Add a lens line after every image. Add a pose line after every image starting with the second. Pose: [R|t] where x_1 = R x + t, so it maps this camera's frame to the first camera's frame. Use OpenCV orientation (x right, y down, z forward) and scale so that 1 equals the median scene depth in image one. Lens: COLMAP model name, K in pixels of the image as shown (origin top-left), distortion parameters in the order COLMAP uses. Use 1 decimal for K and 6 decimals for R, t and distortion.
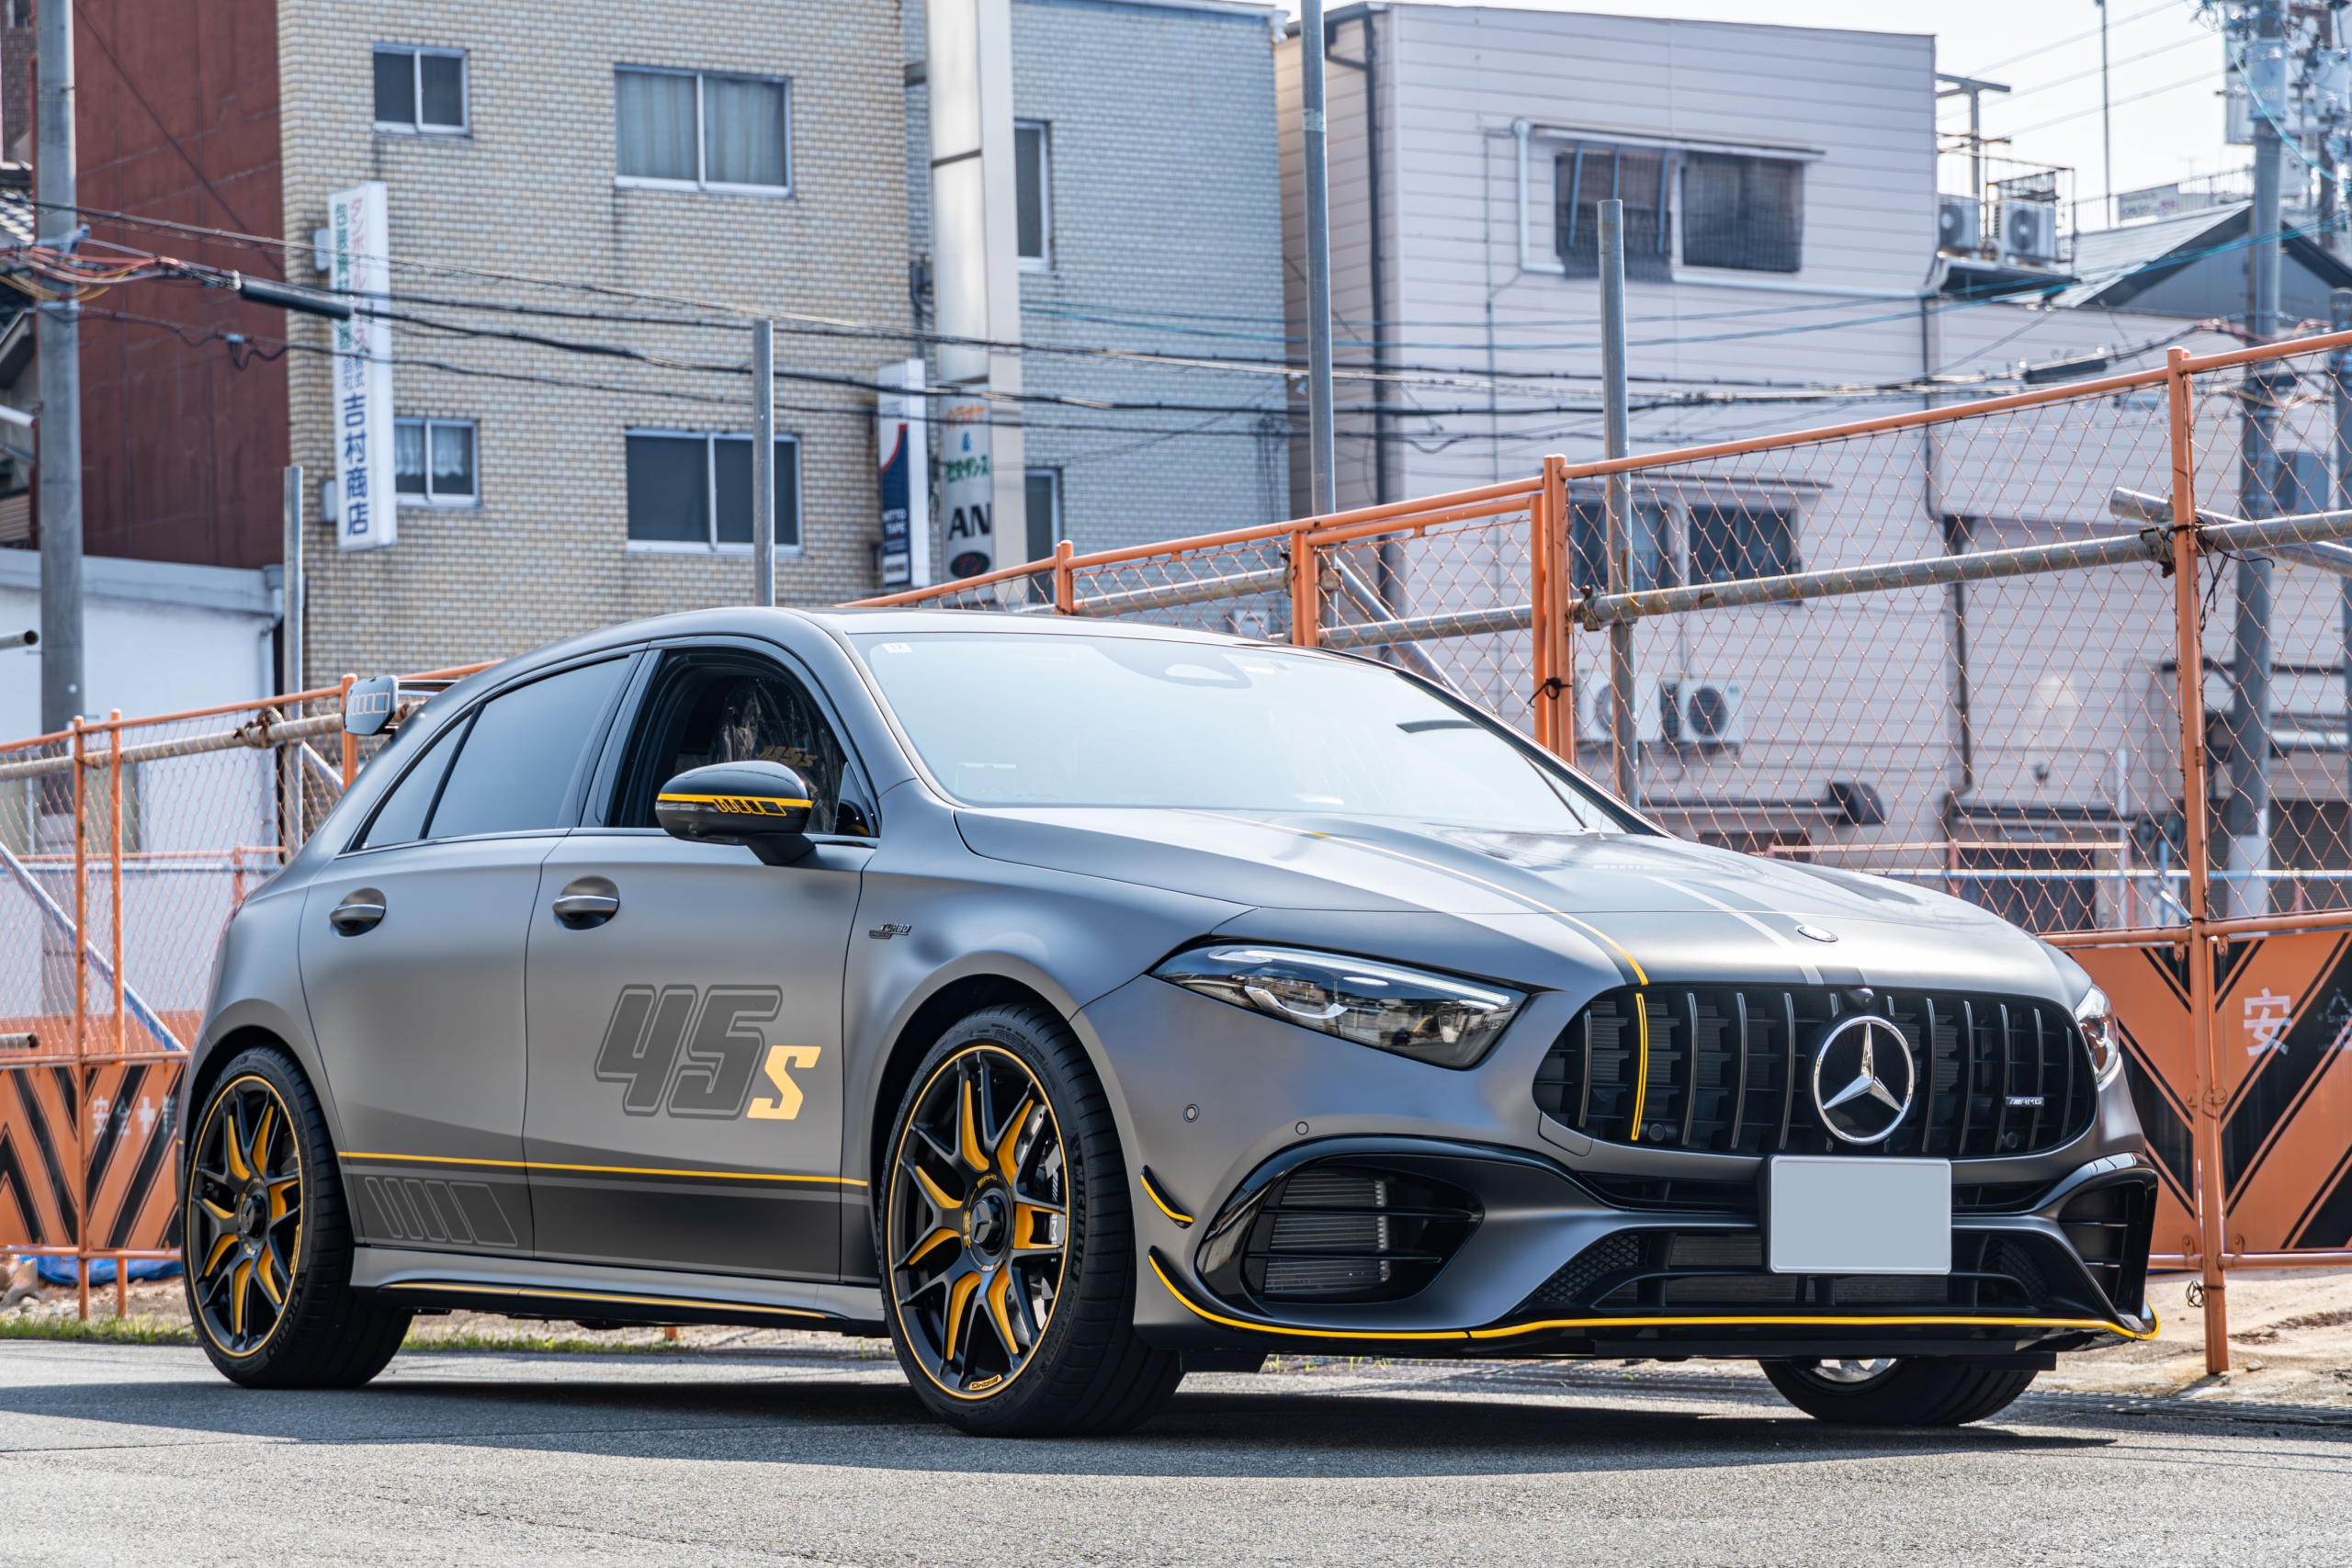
lens RADIAL K [[6124.7, 0, 1174.9], [0, 6124.7, 796.8], [0, 0, 1]] dist [-0.029817, 0.000000]
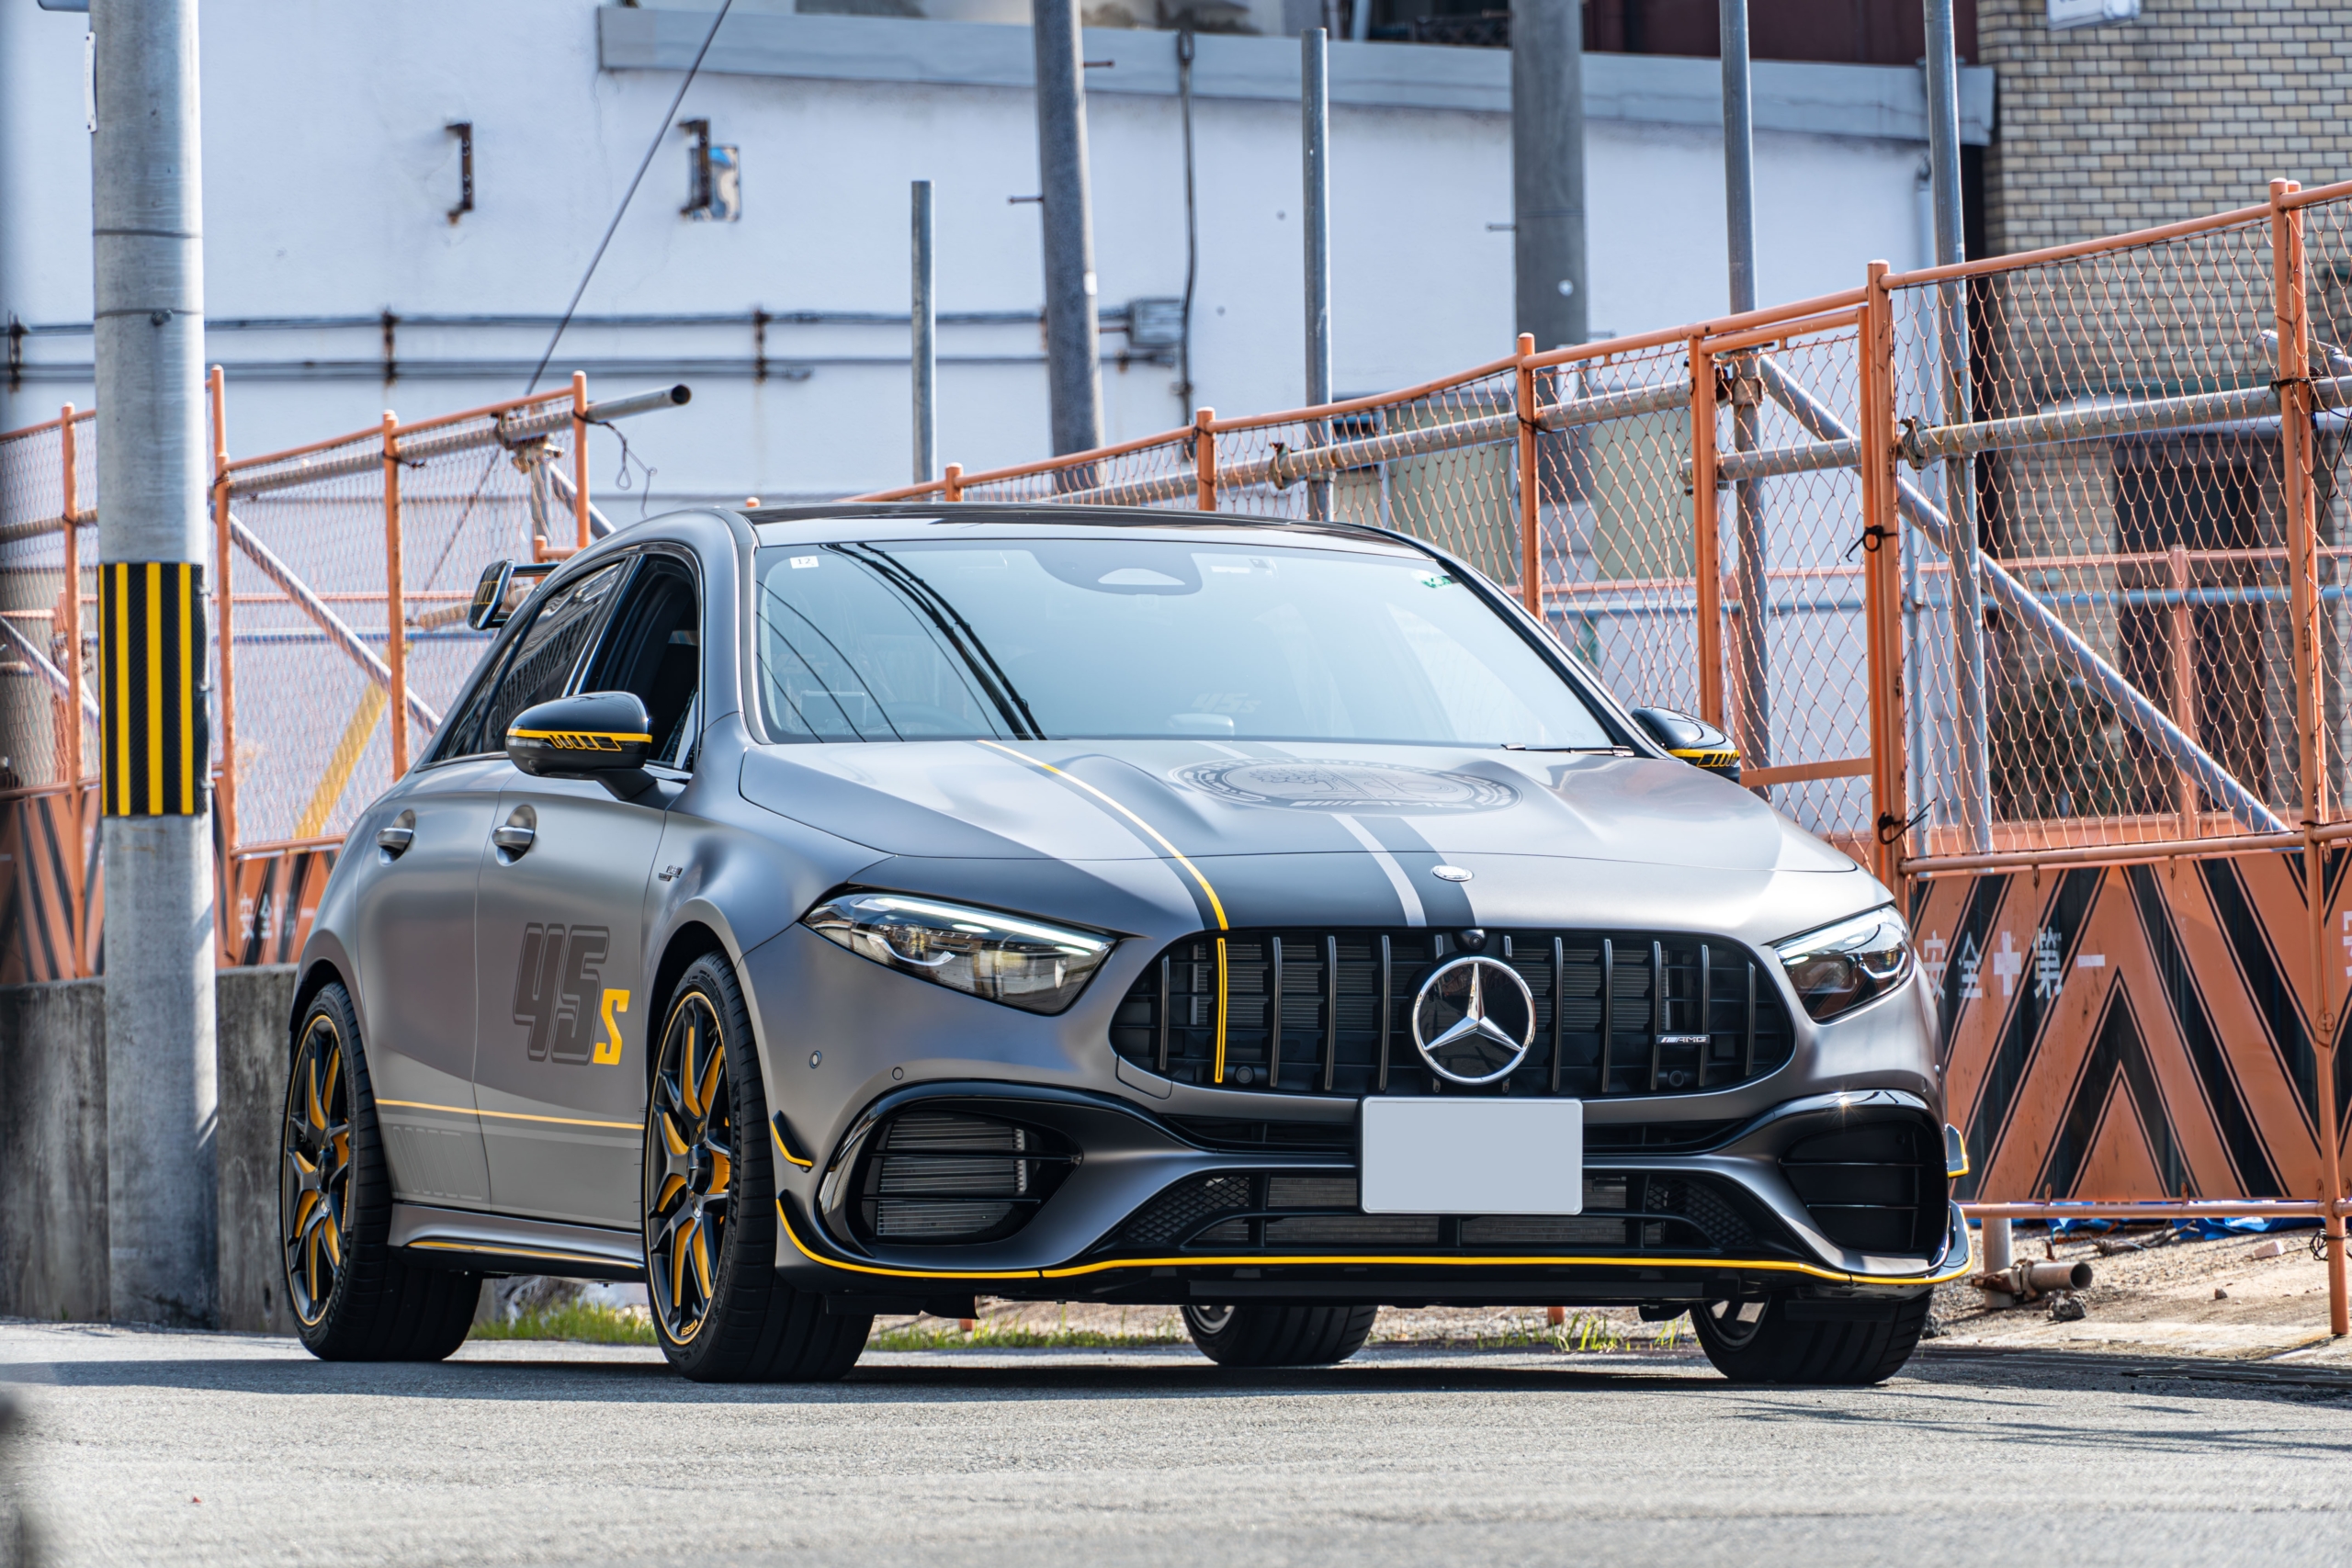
lens RADIAL K [[13528.2, 0, 1176.1], [0, 13528.2, 782.8], [0, 0, 1]] dist [-0.236739, 0.000000]
pose [[0.958682, -0.013425, -0.284163, 0.677532], [0.023901, 0.999155, 0.033433, -0.066072], [0.283474, -0.038844, 0.958193, -1.103815]]
